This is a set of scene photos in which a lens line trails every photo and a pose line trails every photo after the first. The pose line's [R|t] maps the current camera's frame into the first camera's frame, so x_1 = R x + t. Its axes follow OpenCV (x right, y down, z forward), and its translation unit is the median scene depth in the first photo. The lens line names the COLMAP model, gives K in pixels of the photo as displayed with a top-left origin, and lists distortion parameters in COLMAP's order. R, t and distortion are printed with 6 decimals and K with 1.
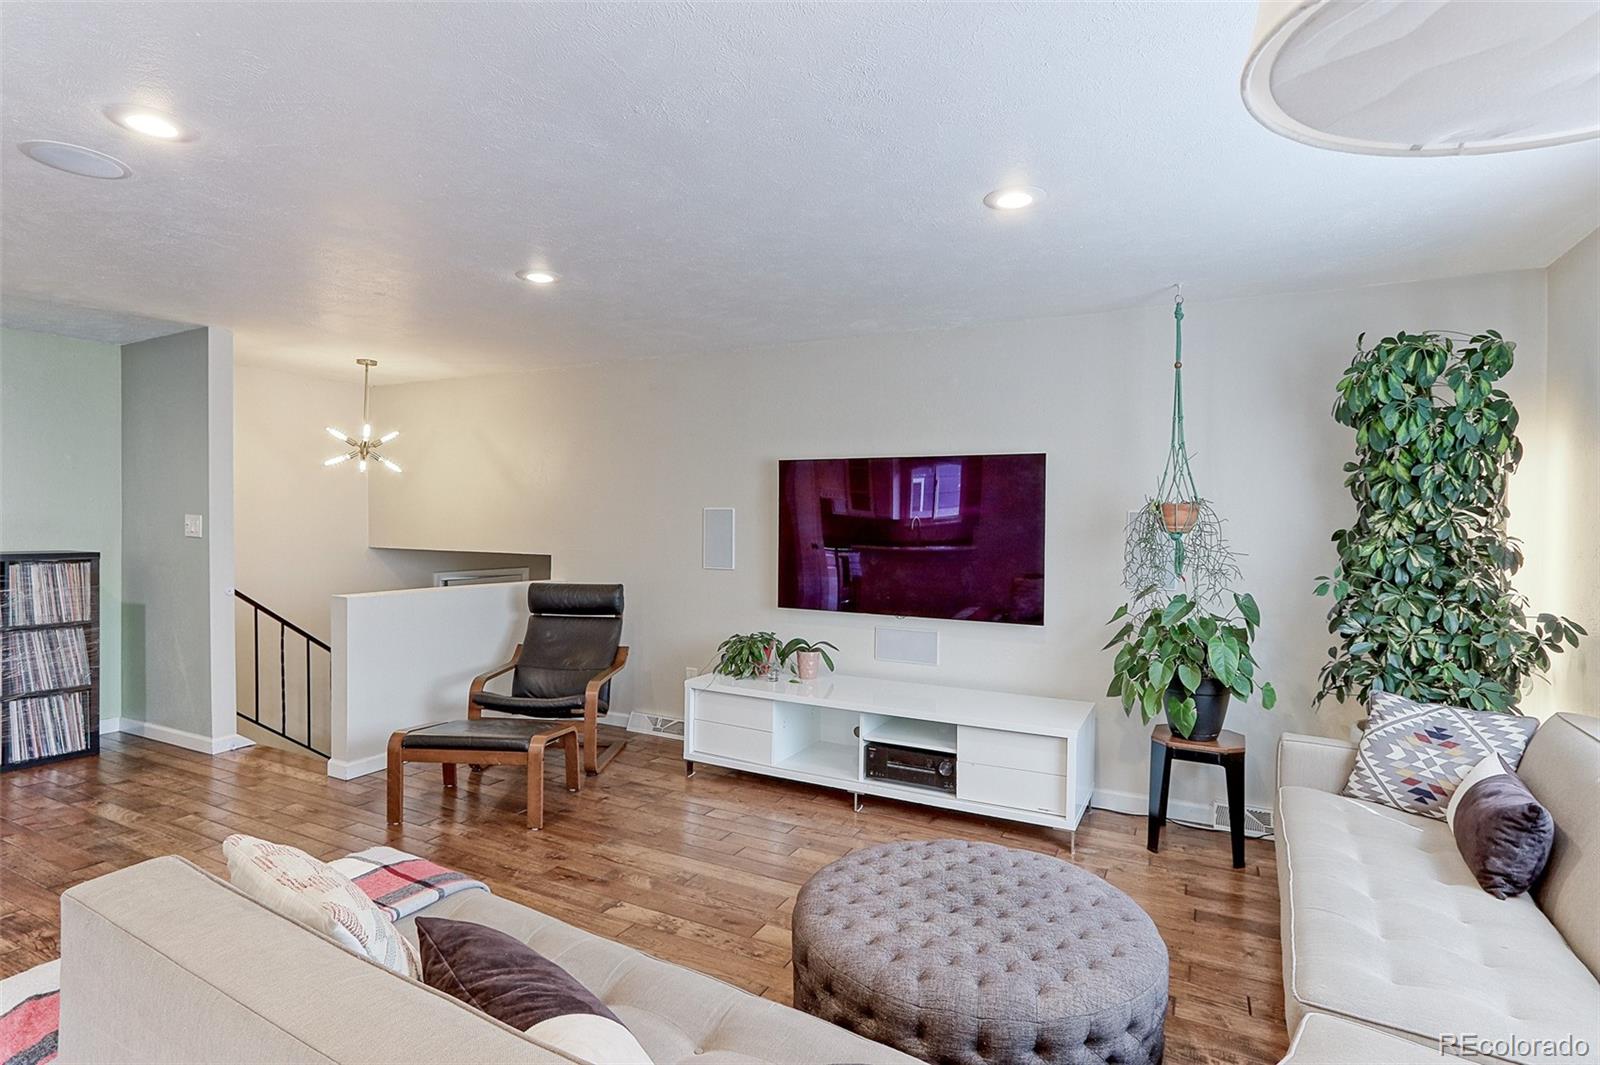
lens RADIAL K [[804.6, 0, 789.2], [0, 804.6, 532.1], [0, 0, 1]] dist [-0.002047, 0.001893]
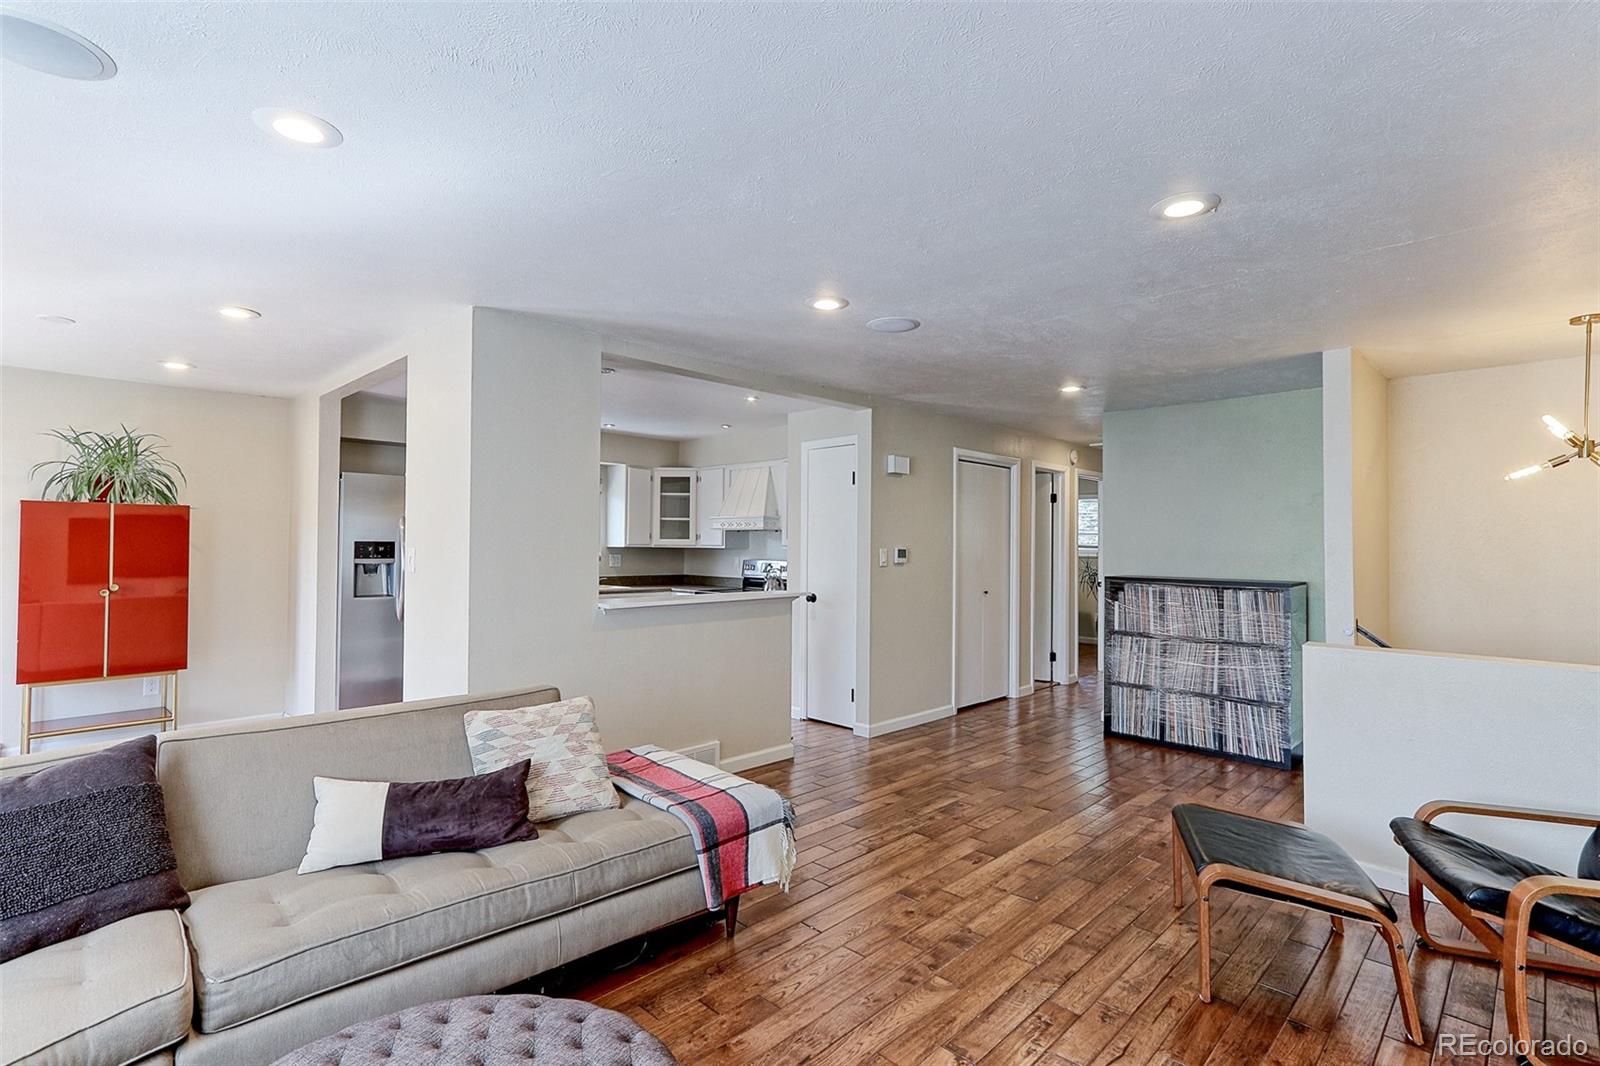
lens RADIAL K [[759.7, 0, 788.1], [0, 759.7, 532.5], [0, 0, 1]] dist [0.005330, 0.001046]
pose [[-0.295546, -0.031151, -0.954820, 0.376704], [-0.026050, 0.999359, -0.024541, -0.000794], [0.954973, 0.017620, -0.296168, 0.763515]]
